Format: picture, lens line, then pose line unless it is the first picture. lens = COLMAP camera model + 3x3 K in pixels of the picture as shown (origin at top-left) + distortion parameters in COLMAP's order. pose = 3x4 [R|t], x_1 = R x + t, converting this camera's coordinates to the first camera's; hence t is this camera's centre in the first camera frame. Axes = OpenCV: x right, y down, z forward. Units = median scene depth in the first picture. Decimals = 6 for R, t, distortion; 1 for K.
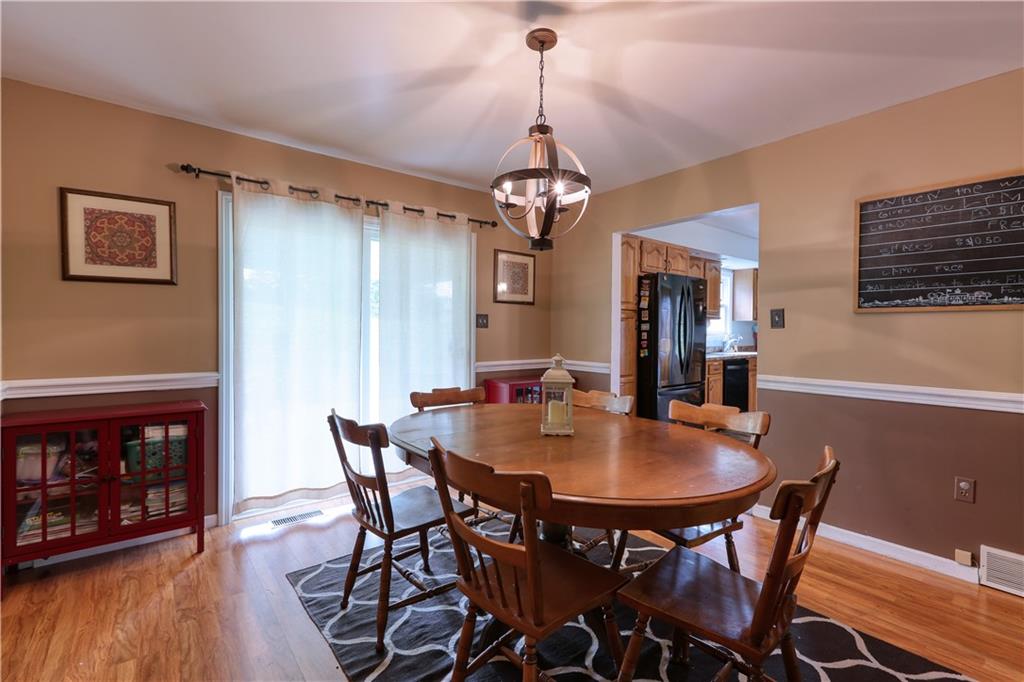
lens RADIAL K [[461.3, 0, 515.0], [0, 461.3, 337.2], [0, 0, 1]] dist [0.000730, 0.000192]
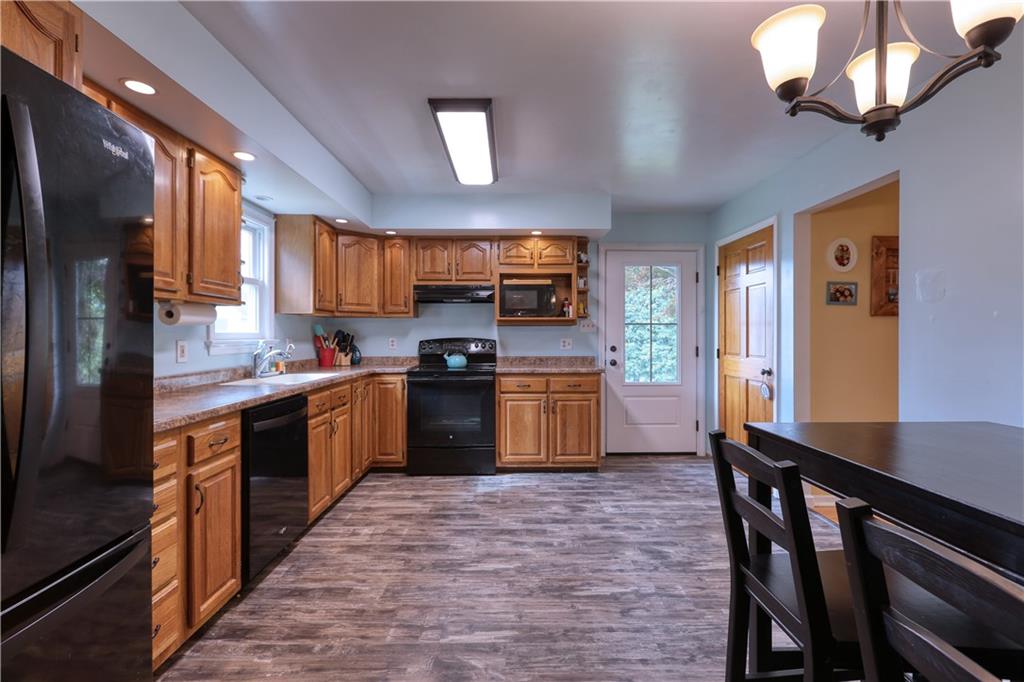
lens RADIAL K [[461.3, 0, 514.9], [0, 461.3, 337.3], [0, 0, 1]] dist [0.000730, 0.000192]
pose [[0.623726, -0.004953, 0.781627, 0.250100], [0.011943, 0.999924, -0.003194, -0.004518], [-0.781552, 0.011327, 0.623737, 0.498865]]
